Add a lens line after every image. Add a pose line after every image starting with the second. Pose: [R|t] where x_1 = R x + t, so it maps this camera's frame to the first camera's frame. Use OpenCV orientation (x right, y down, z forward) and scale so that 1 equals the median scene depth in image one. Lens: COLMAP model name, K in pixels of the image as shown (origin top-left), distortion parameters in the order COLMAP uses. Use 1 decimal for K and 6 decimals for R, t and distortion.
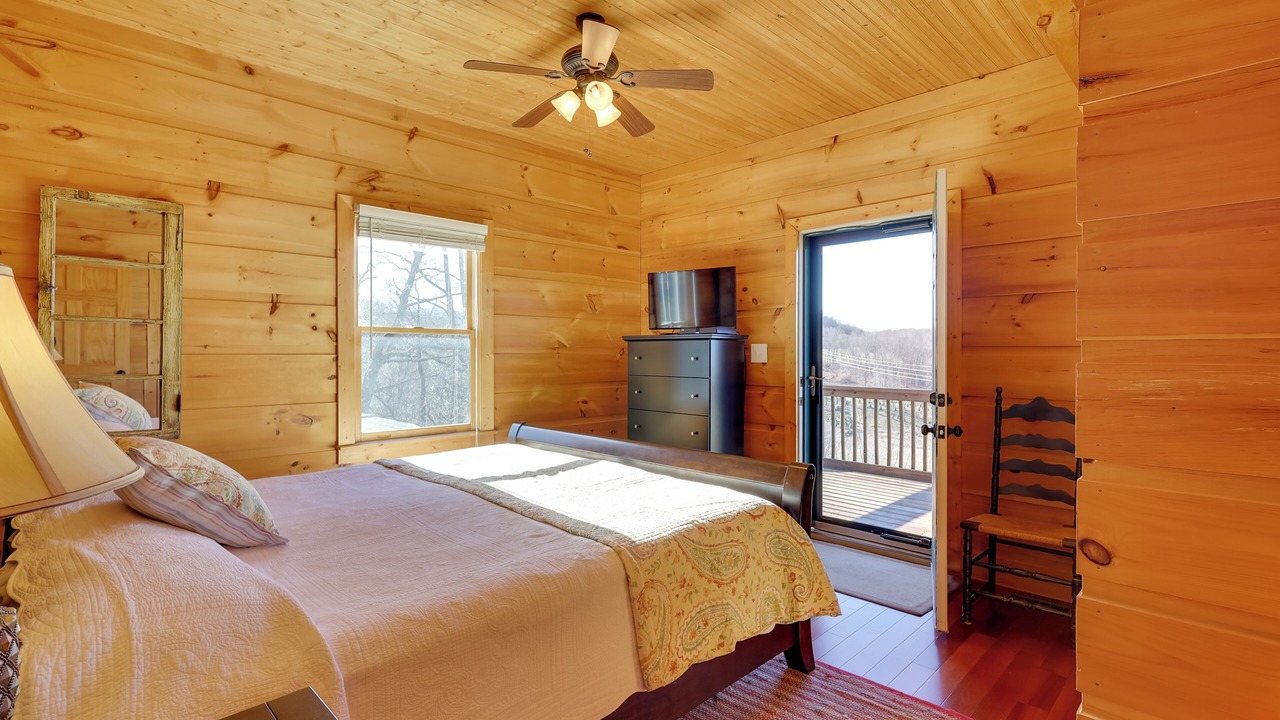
lens RADIAL K [[603.9, 0, 645.2], [0, 603.9, 359.1], [0, 0, 1]] dist [0.000190, 0.000676]
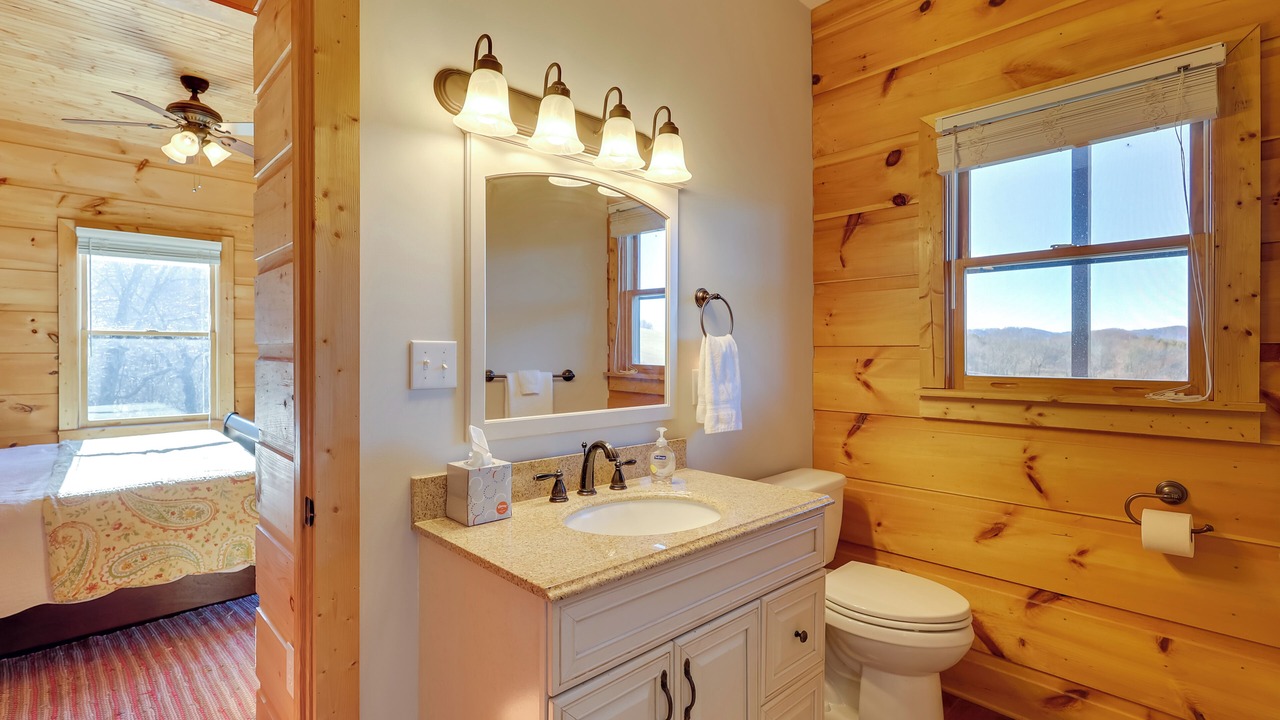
lens RADIAL K [[603.9, 0, 641.1], [0, 603.9, 357.8], [0, 0, 1]] dist [0.000190, 0.000676]
pose [[0.999653, 0.002395, -0.026235, 0.666942], [-0.002520, 0.999986, -0.004727, 0.003396], [0.026223, 0.004792, 0.999645, -0.156350]]
